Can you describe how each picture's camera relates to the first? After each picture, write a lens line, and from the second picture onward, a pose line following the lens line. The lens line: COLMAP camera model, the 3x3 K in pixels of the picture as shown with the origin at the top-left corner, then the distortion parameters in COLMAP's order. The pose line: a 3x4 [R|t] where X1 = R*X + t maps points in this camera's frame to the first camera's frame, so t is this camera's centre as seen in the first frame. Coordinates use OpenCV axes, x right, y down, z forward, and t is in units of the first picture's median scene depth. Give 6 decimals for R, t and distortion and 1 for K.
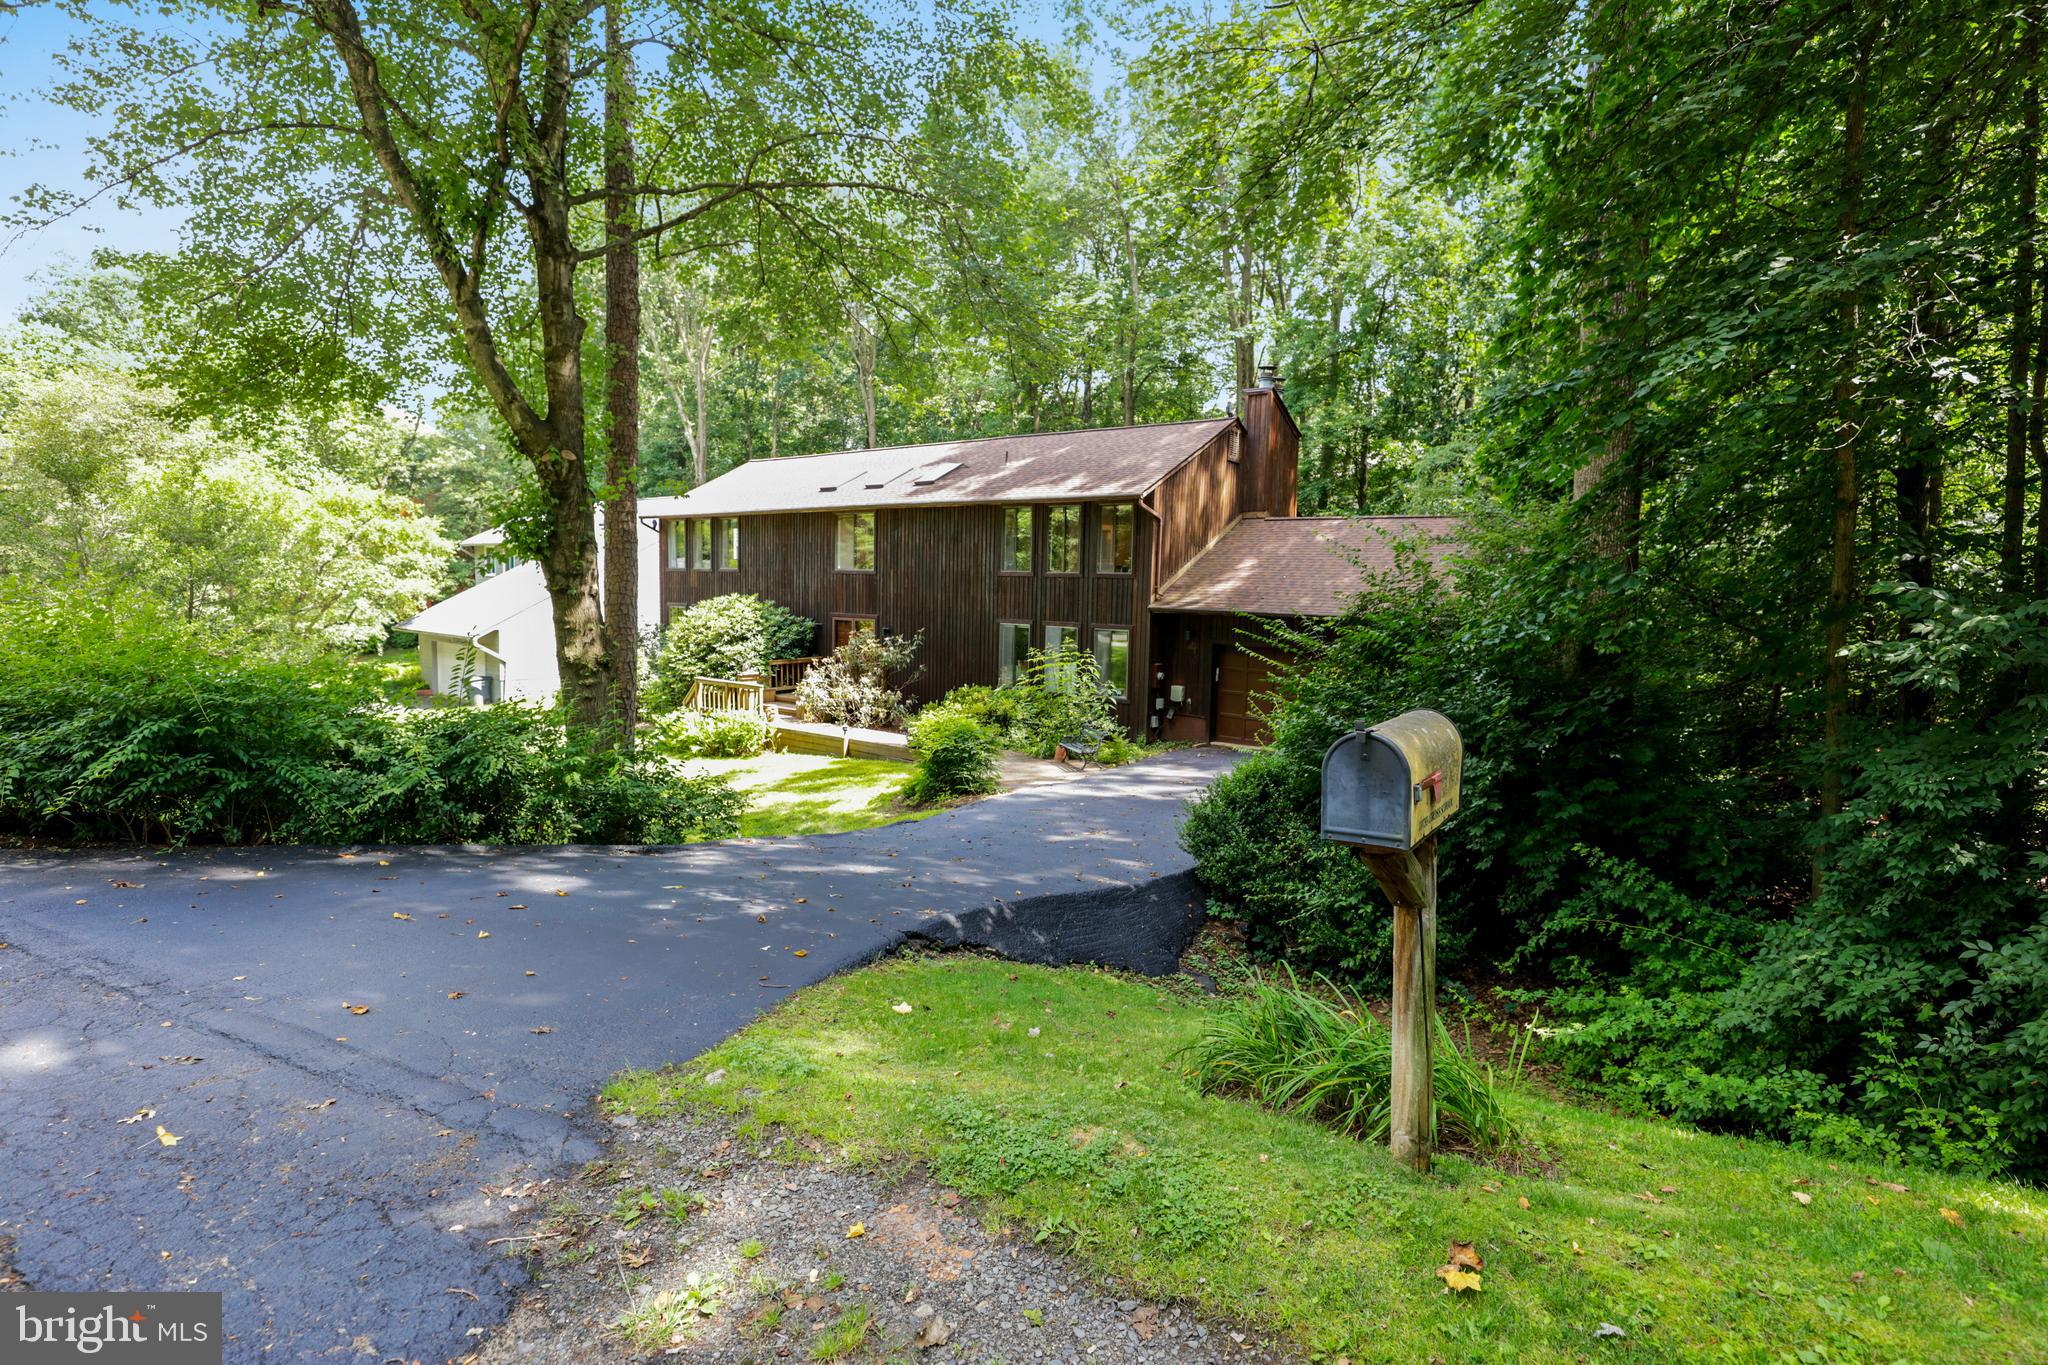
lens RADIAL K [[1053.8, 0, 1024.0], [0, 1053.8, 682.5], [0, 0, 1]] dist [-0.001474, -0.000347]
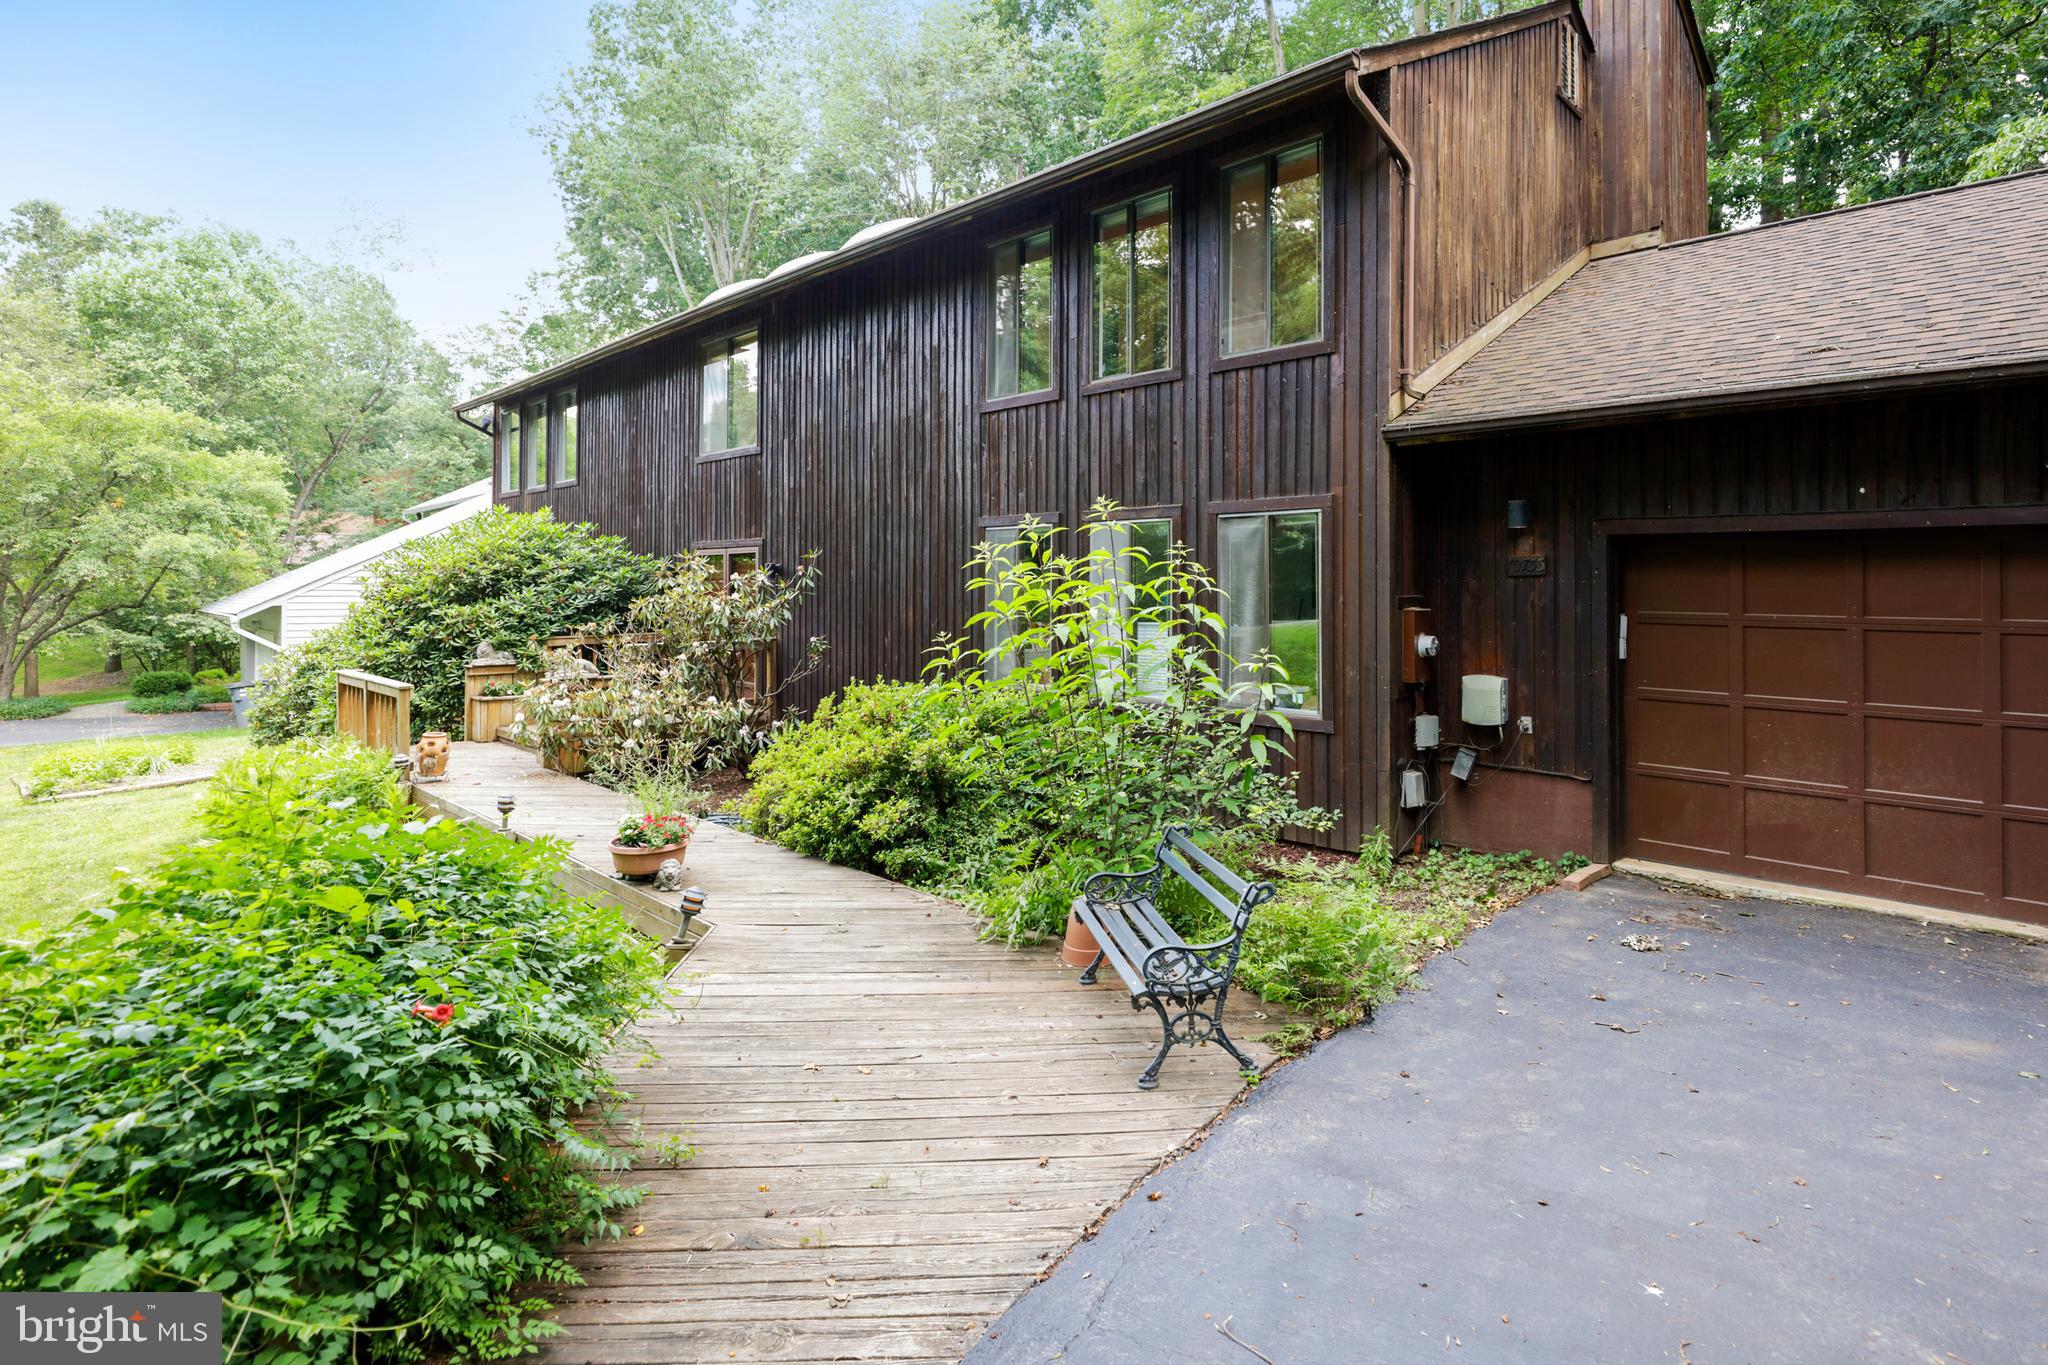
lens RADIAL K [[1053.8, 0, 1024.0], [0, 1053.8, 682.5], [0, 0, 1]] dist [-0.001474, -0.000347]
pose [[0.993410, -0.009047, -0.114255, 0.043545], [0.008631, 0.999954, -0.004136, 0.005294], [0.114287, 0.003123, 0.993443, 0.664680]]
